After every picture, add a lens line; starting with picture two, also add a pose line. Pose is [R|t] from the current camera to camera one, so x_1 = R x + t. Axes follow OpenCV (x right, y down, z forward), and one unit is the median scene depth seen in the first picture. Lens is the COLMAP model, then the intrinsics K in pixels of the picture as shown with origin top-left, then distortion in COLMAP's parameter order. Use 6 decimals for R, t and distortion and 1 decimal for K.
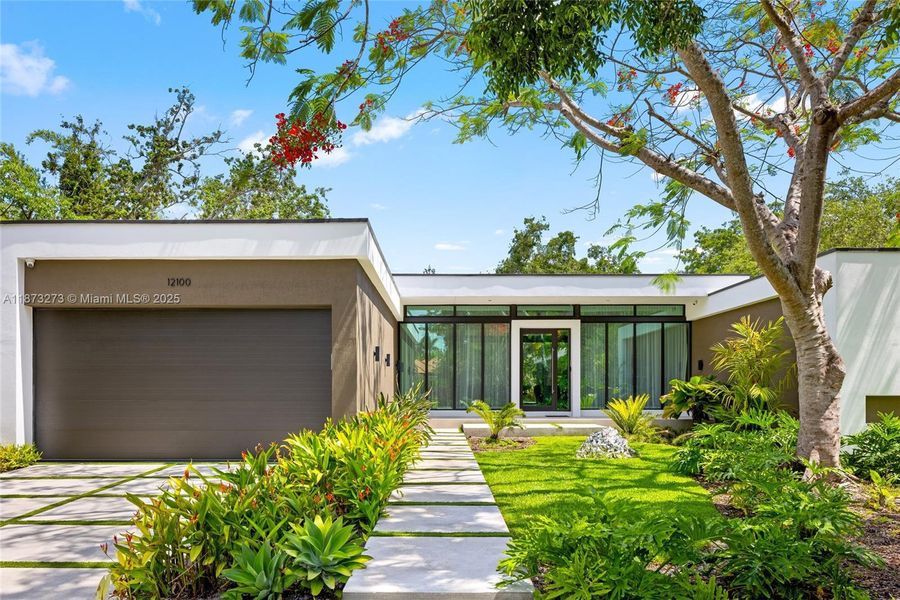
lens RADIAL K [[602.2, 0, 432.2], [0, 602.2, 367.0], [0, 0, 1]] dist [-0.012437, 0.004987]
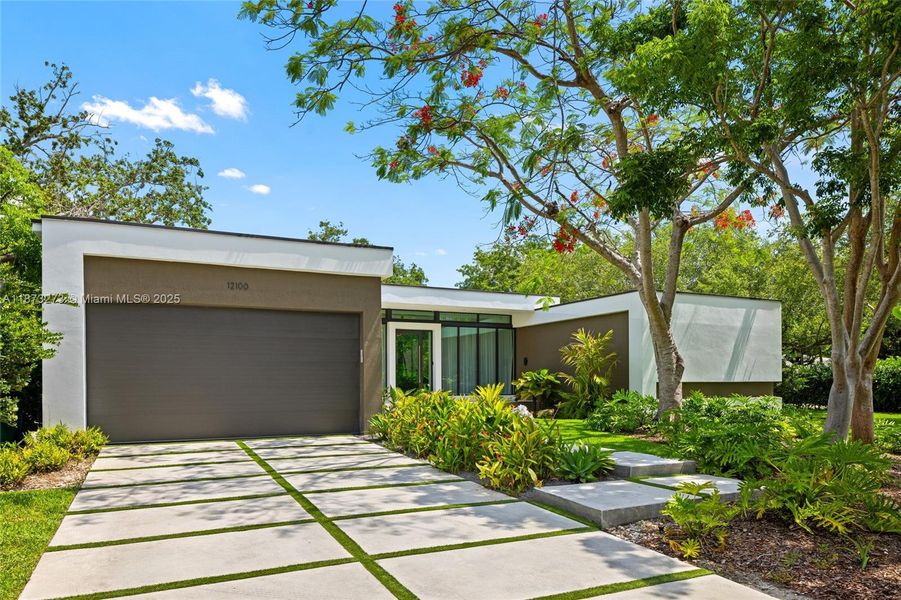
lens RADIAL K [[602.9, 0, 424.4], [0, 602.9, 358.5], [0, 0, 1]] dist [-0.012437, 0.004987]
pose [[0.906175, 0.014238, 0.422663, -0.310381], [-0.012806, 0.999899, -0.006228, 0.001774], [-0.422709, 0.000231, 0.906265, -0.116220]]
